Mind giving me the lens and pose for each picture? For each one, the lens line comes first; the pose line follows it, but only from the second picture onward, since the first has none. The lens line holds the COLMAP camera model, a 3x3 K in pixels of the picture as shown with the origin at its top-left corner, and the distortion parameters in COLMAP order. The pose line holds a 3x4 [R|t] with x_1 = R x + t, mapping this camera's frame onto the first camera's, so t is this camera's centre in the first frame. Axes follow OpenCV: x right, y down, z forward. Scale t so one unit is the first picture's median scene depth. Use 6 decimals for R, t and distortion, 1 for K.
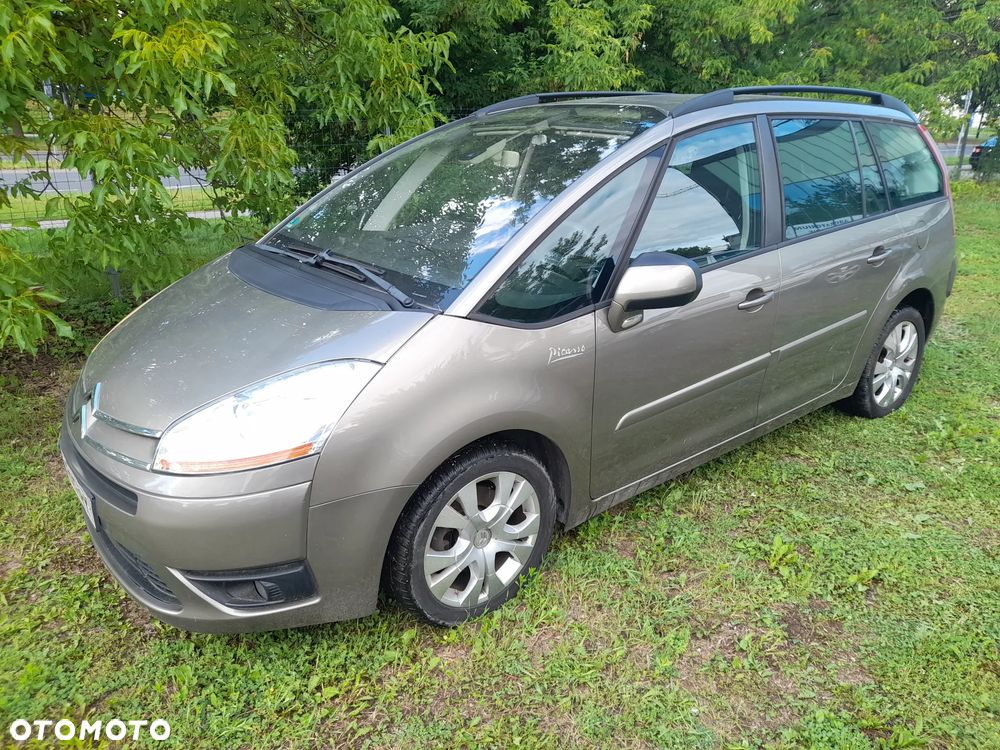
lens RADIAL K [[733.8, 0, 500.0], [0, 733.8, 375.0], [0, 0, 1]] dist [0.045285, -0.036250]
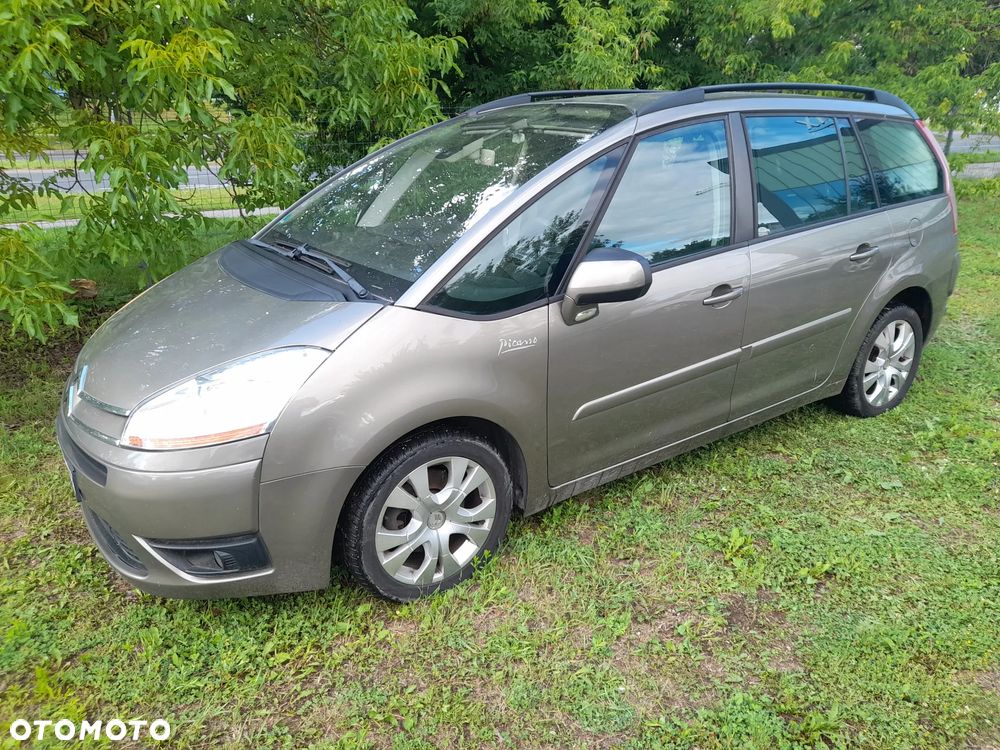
lens RADIAL K [[738.7, 0, 500.0], [0, 738.7, 375.0], [0, 0, 1]] dist [0.048319, -0.040444]
pose [[0.997314, 0.016273, -0.071409, 0.137693], [-0.016153, 0.999867, 0.002258, 0.011467], [0.071436, -0.001099, 0.997445, -0.045925]]
